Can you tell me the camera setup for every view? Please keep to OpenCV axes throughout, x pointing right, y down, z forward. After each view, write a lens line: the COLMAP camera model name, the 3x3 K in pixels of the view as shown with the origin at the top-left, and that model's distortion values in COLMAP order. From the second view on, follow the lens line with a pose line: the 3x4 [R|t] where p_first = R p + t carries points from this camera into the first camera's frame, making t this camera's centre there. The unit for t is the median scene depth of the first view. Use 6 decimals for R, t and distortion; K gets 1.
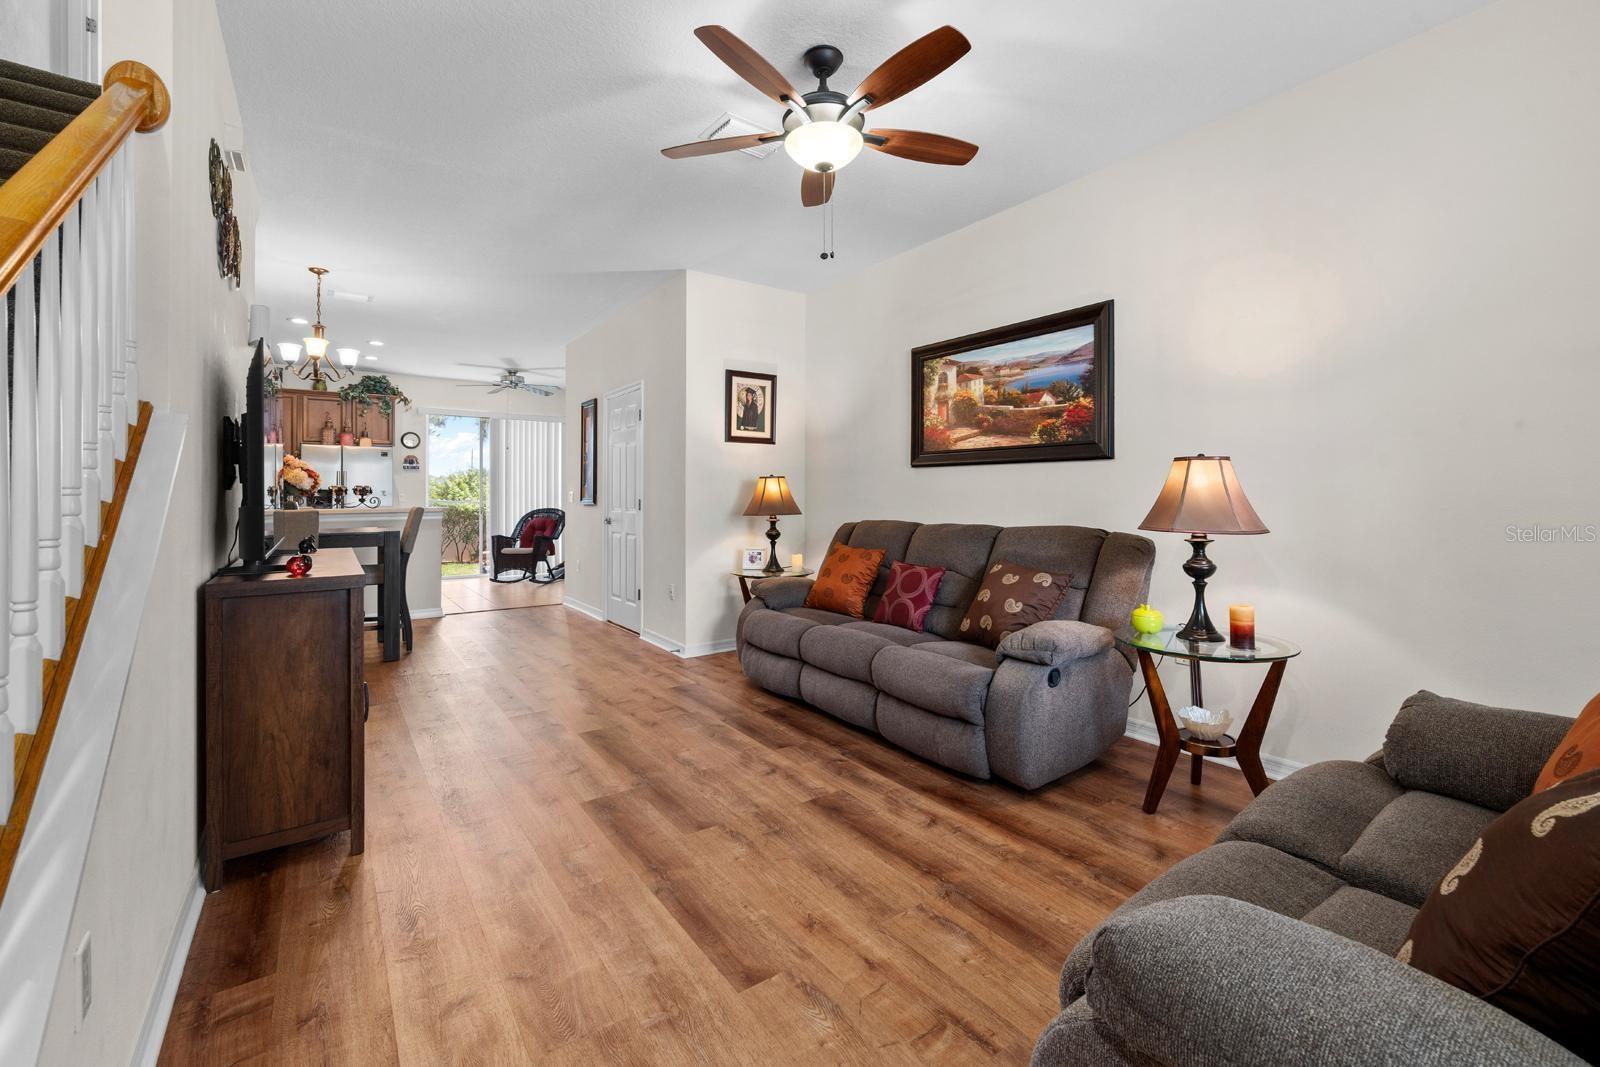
lens RADIAL K [[642.1, 0, 803.0], [0, 642.1, 496.3], [0, 0, 1]] dist [0.000112, 0.000157]
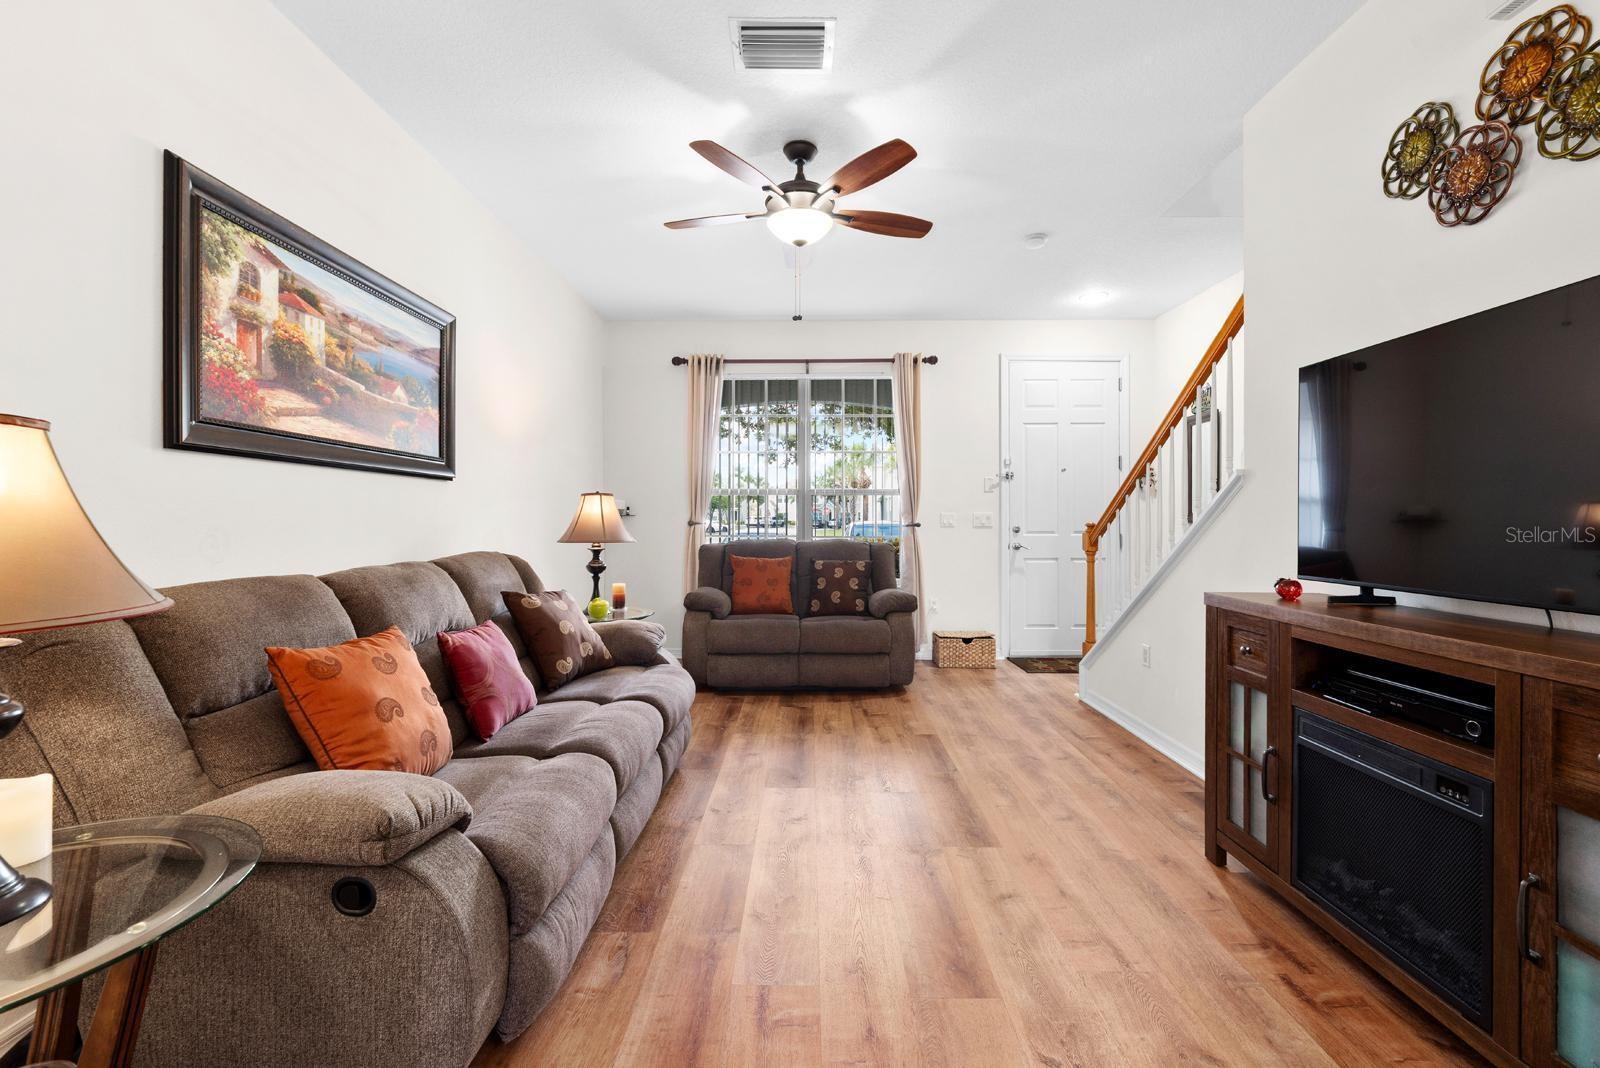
lens RADIAL K [[642.1, 0, 799.6], [0, 642.1, 520.7], [0, 0, 1]] dist [0.000112, 0.000157]
pose [[-0.792596, -0.001163, 0.609746, -0.428275], [0.001736, 0.999990, 0.004165, -0.001074], [-0.609745, 0.004360, -0.792586, 1.200988]]
